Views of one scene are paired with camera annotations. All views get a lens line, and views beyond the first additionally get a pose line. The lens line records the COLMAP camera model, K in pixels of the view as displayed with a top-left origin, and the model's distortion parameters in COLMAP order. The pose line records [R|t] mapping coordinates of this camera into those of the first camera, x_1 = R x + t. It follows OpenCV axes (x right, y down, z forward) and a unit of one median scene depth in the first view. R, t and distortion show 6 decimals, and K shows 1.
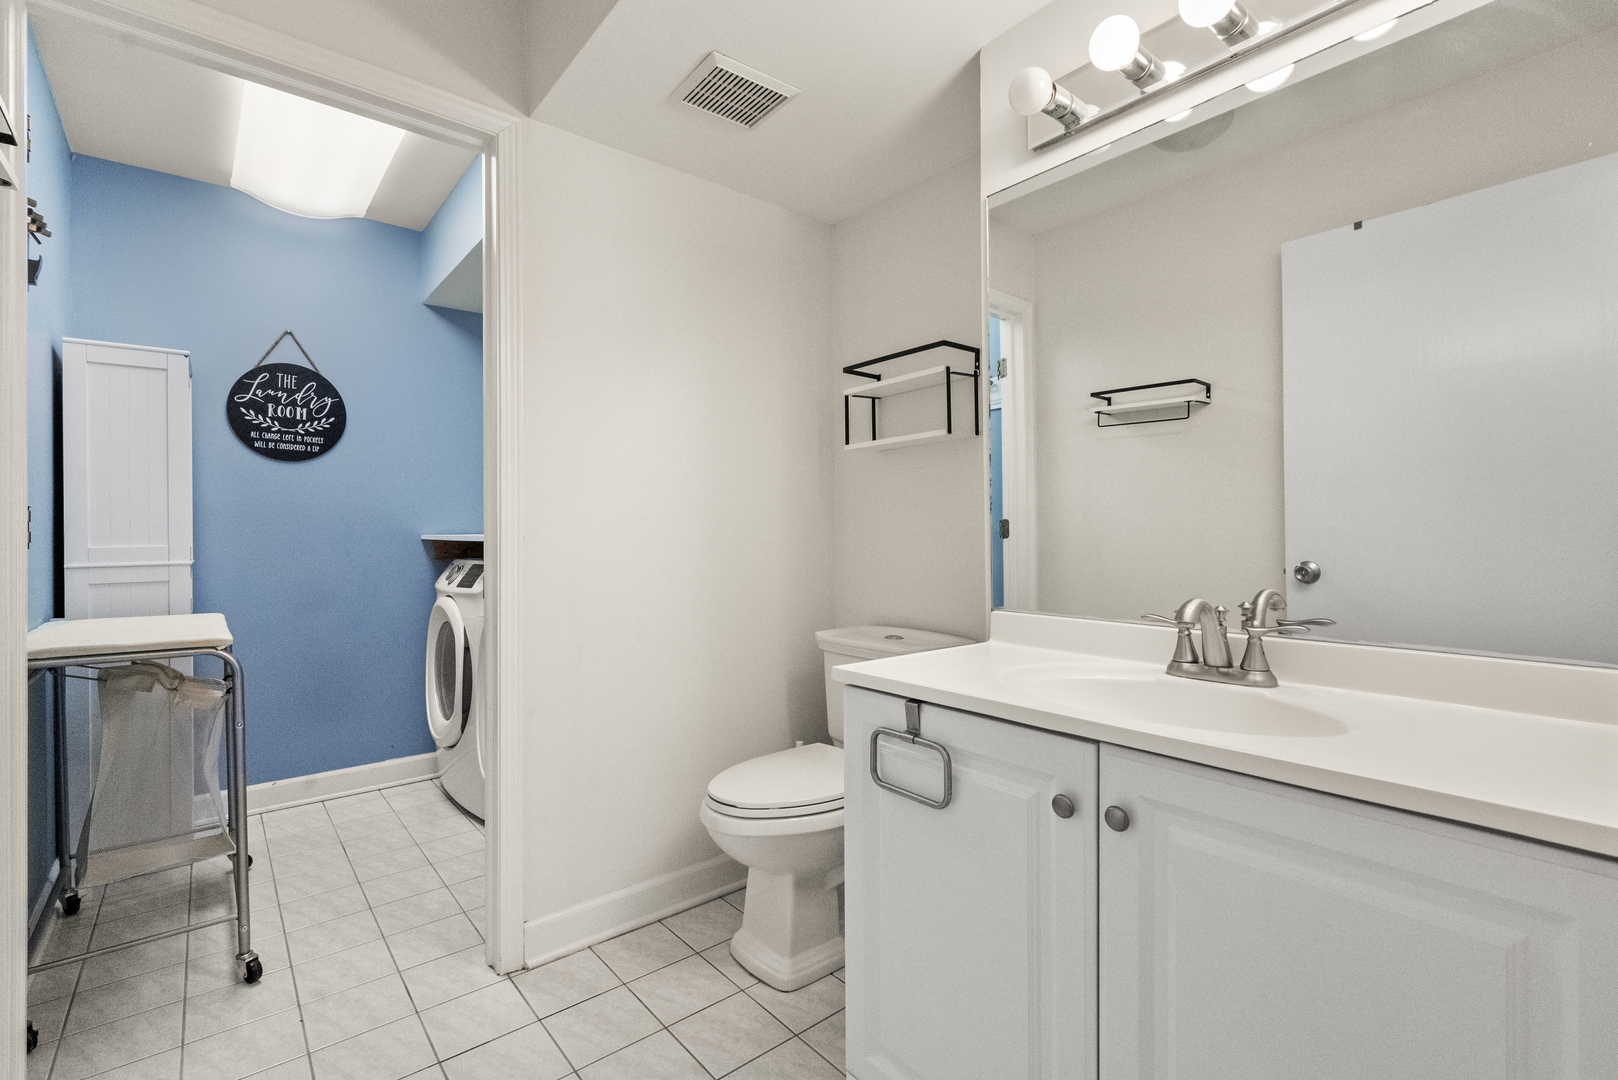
lens RADIAL K [[726.7, 0, 809.2], [0, 726.7, 535.9], [0, 0, 1]] dist [-0.001380, 0.003056]
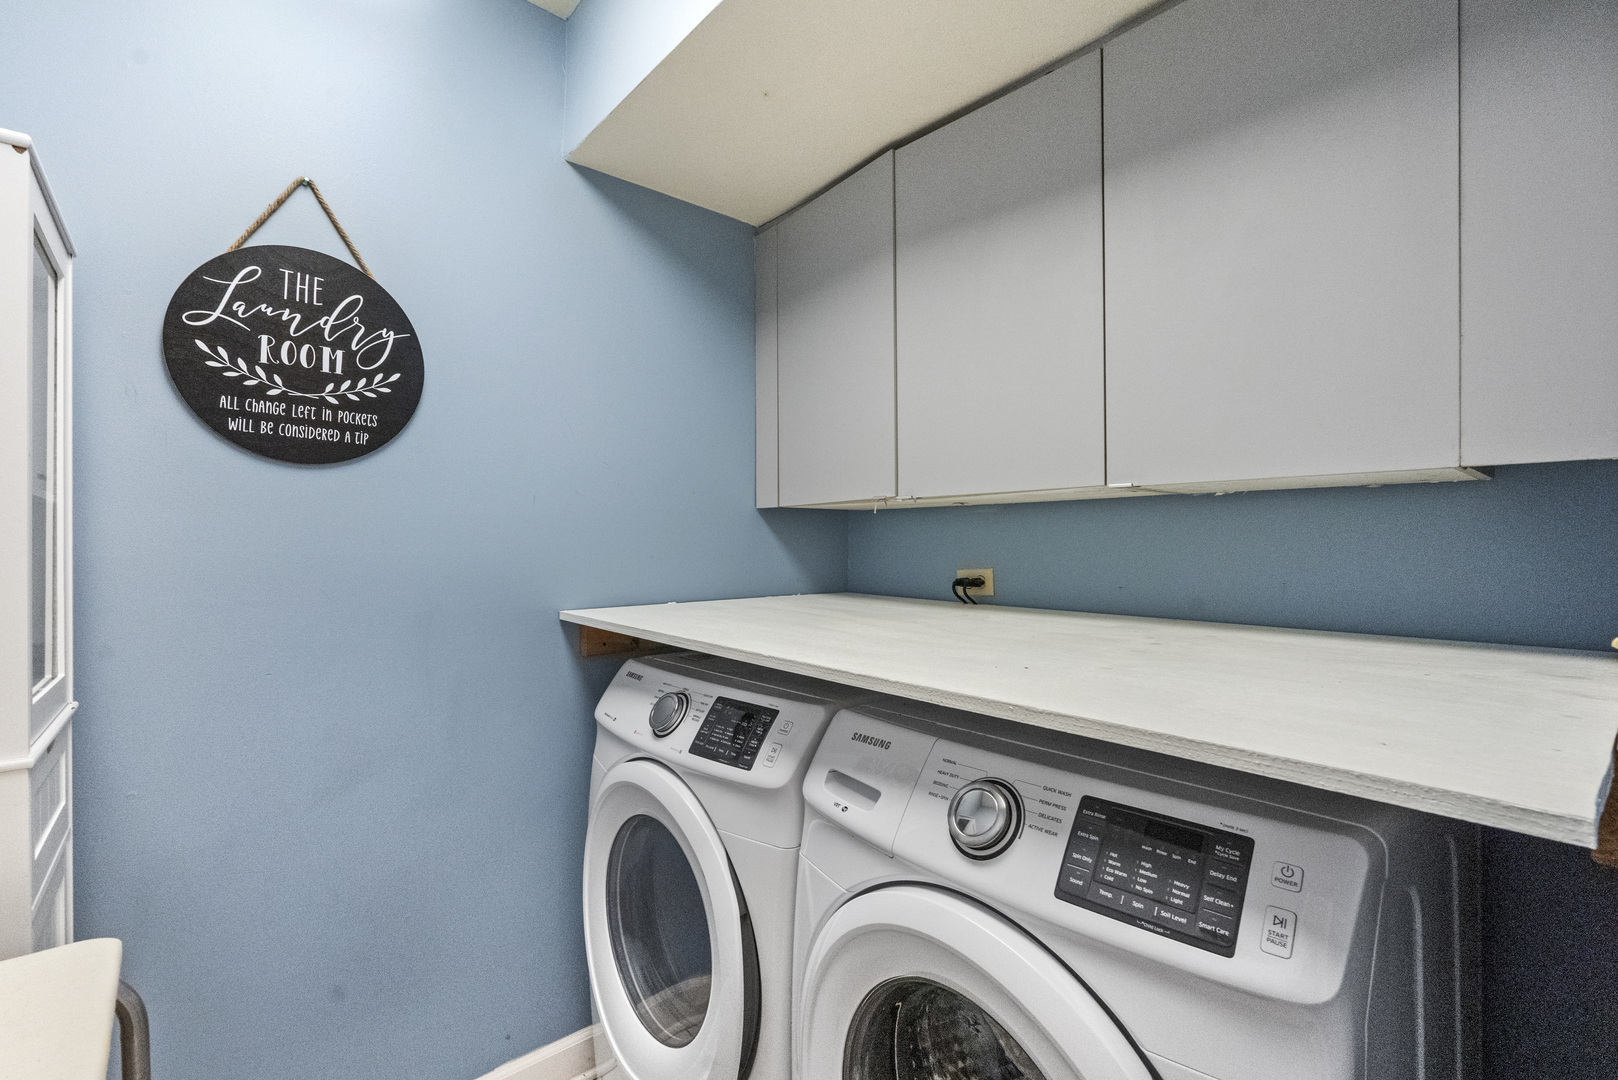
lens RADIAL K [[726.7, 0, 808.2], [0, 726.7, 544.2], [0, 0, 1]] dist [-0.001380, 0.003056]
pose [[0.999808, 0.006737, 0.018414, -0.410305], [-0.006721, 0.999977, -0.000919, -0.054564], [-0.018420, 0.000795, 0.999830, 0.541487]]
